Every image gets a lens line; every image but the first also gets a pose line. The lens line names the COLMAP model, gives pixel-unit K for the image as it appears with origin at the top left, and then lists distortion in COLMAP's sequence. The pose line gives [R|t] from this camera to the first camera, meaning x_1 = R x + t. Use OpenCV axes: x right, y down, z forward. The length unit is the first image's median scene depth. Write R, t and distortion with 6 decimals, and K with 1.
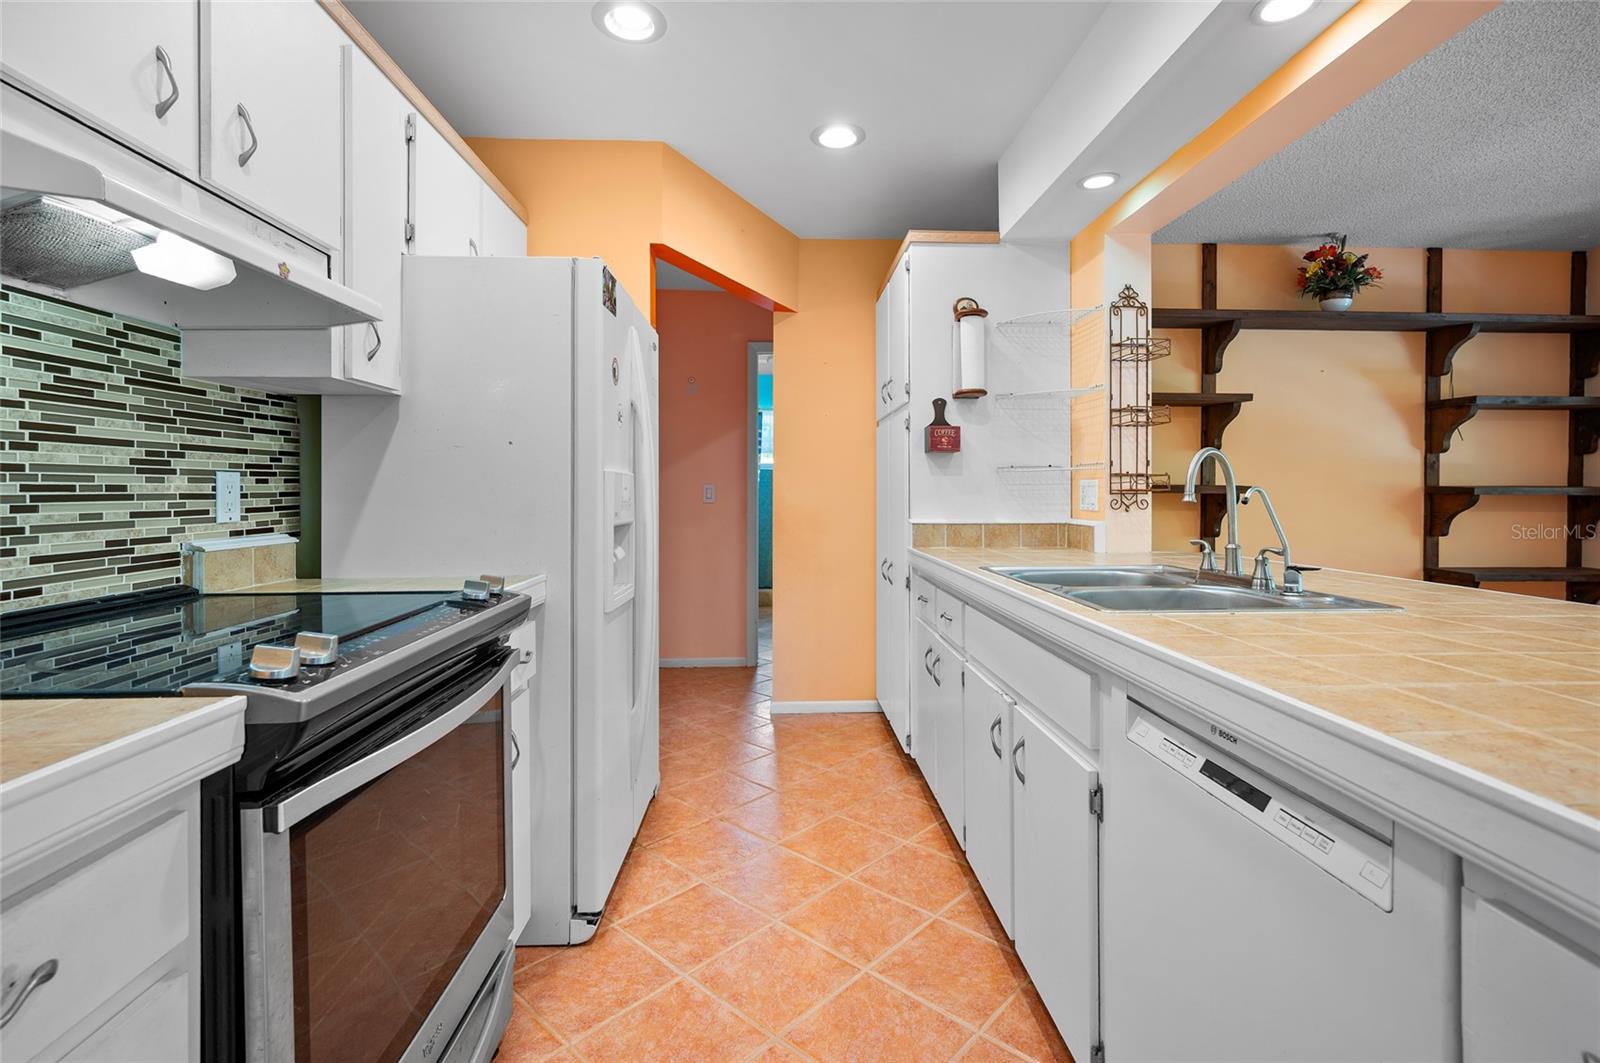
lens RADIAL K [[735.7, 0, 804.1], [0, 735.7, 493.7], [0, 0, 1]] dist [0.005463, -0.000229]
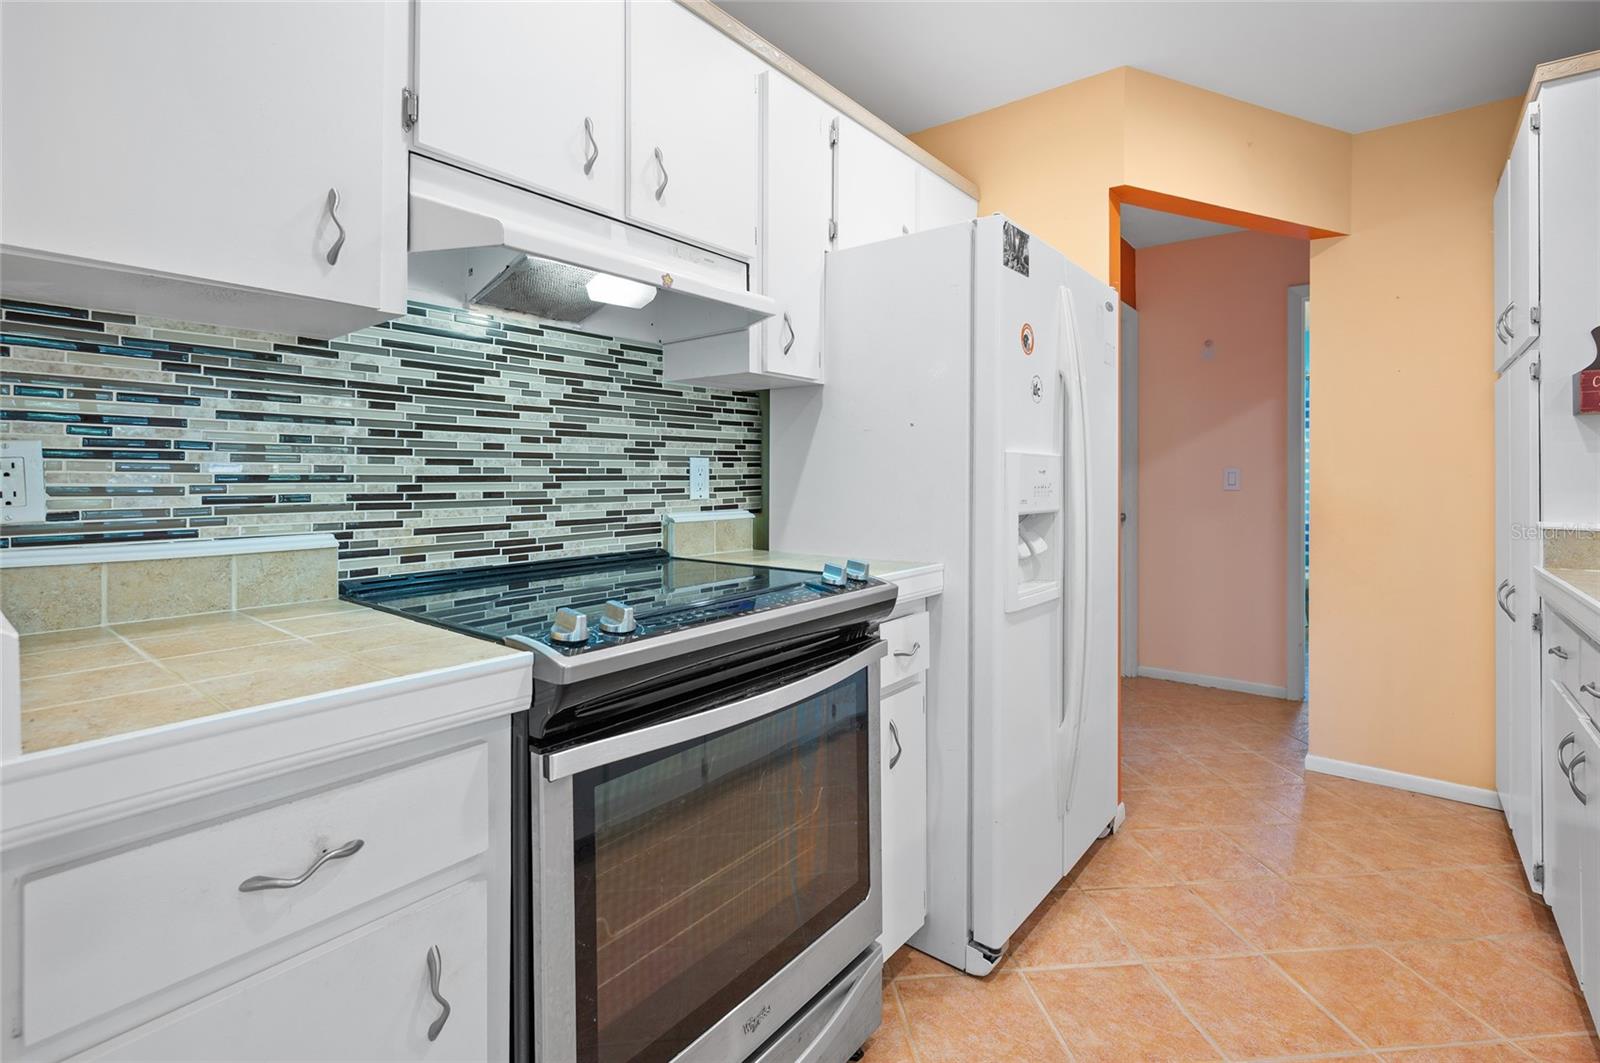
lens RADIAL K [[735.7, 0, 809.9], [0, 735.7, 472.1], [0, 0, 1]] dist [0.005463, -0.000229]
pose [[0.758062, 0.001266, -0.652182, 0.131841], [-0.006791, 0.999959, -0.005954, -0.000019], [0.652148, 0.008942, 0.758039, 0.178982]]
